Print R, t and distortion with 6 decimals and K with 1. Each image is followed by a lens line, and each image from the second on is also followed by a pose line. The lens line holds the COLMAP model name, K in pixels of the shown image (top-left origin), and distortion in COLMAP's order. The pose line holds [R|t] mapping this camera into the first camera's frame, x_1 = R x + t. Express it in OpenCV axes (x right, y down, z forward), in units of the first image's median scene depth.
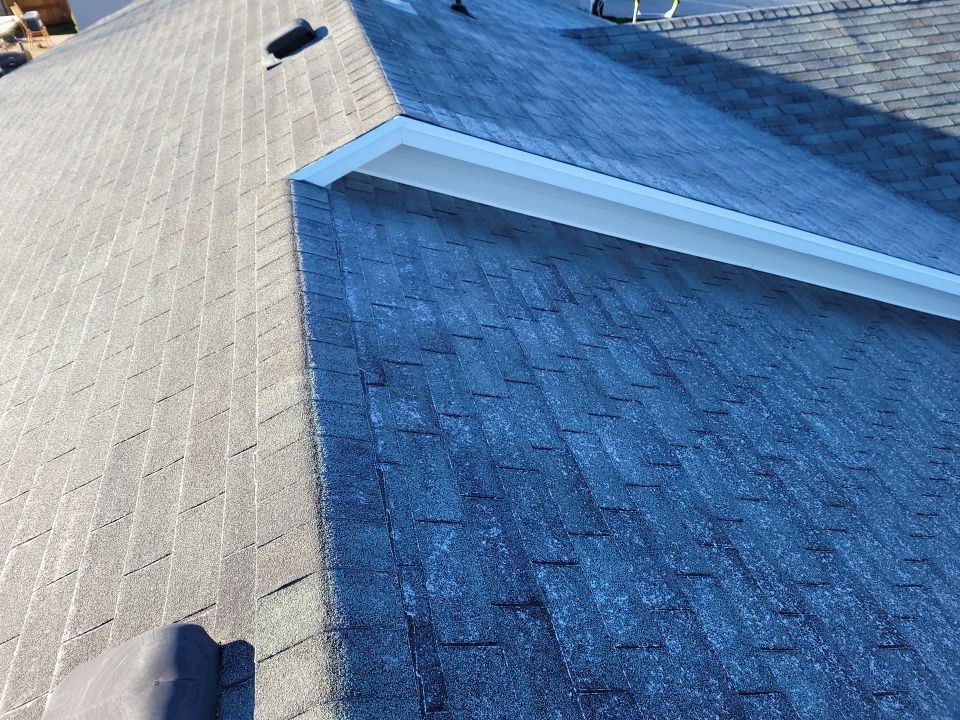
lens RADIAL K [[729.6, 0, 474.7], [0, 729.6, 338.2], [0, 0, 1]] dist [0.083677, -0.056352]
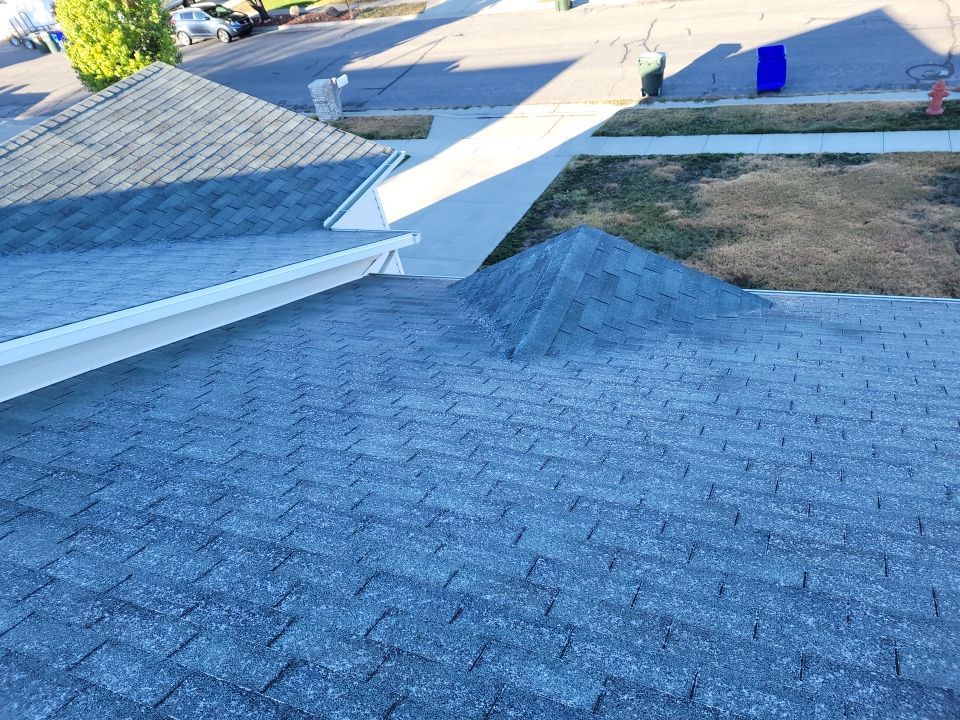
lens RADIAL K [[729.6, 0, 474.7], [0, 729.6, 338.2], [0, 0, 1]] dist [0.083677, -0.056352]
pose [[0.598554, -0.561890, 0.570975, 0.112483], [0.628702, 0.771207, 0.099867, 0.088717], [-0.496455, 0.299197, 0.814870, -0.098250]]
